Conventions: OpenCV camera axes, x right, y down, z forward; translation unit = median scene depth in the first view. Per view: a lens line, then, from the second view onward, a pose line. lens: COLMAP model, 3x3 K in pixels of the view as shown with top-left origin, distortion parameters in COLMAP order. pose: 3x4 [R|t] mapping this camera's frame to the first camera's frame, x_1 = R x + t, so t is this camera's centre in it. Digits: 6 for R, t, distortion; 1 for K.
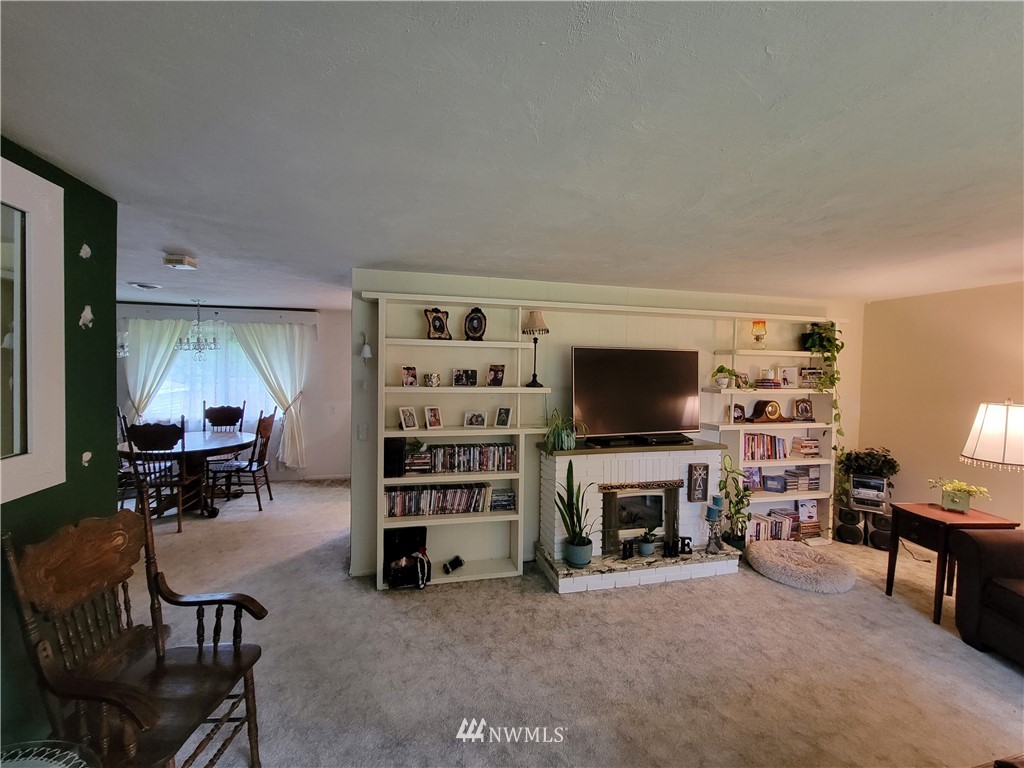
lens RADIAL K [[412.7, 0, 507.7], [0, 412.7, 381.0], [0, 0, 1]] dist [-0.000504, -0.002878]
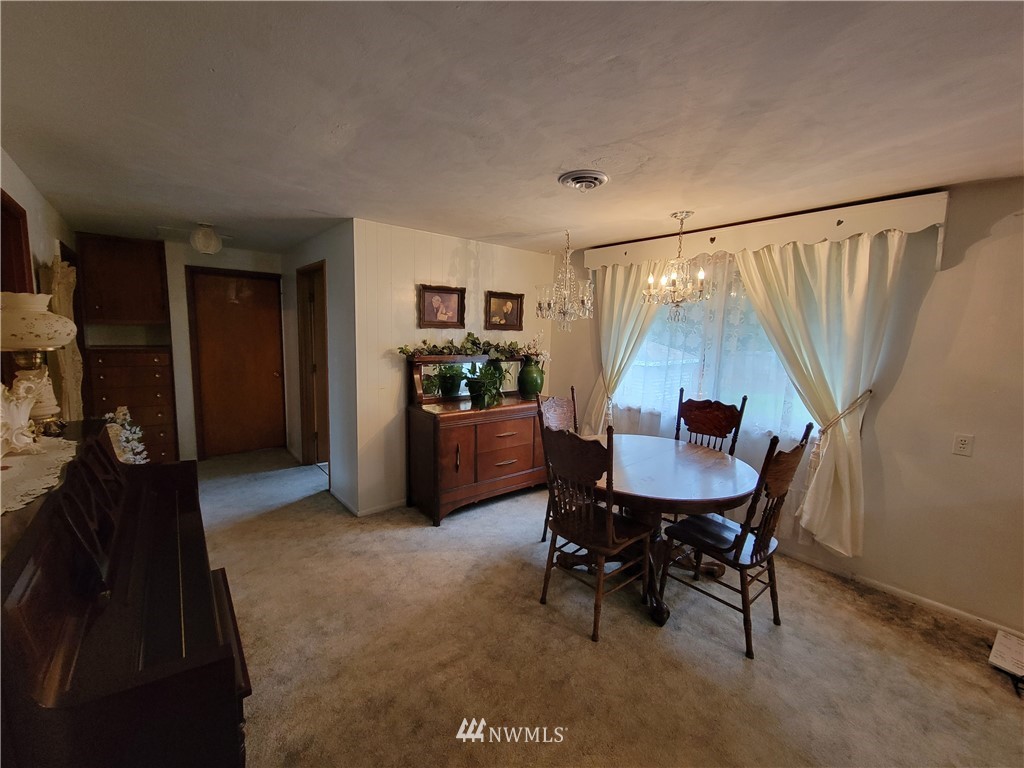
lens RADIAL K [[412.7, 0, 510.4], [0, 412.7, 379.9], [0, 0, 1]] dist [-0.000504, -0.002878]
pose [[0.443235, 0.105256, -0.890204, -0.274226], [-0.051102, 0.994434, 0.092136, -0.006267], [0.894948, 0.004653, 0.446147, 0.447886]]
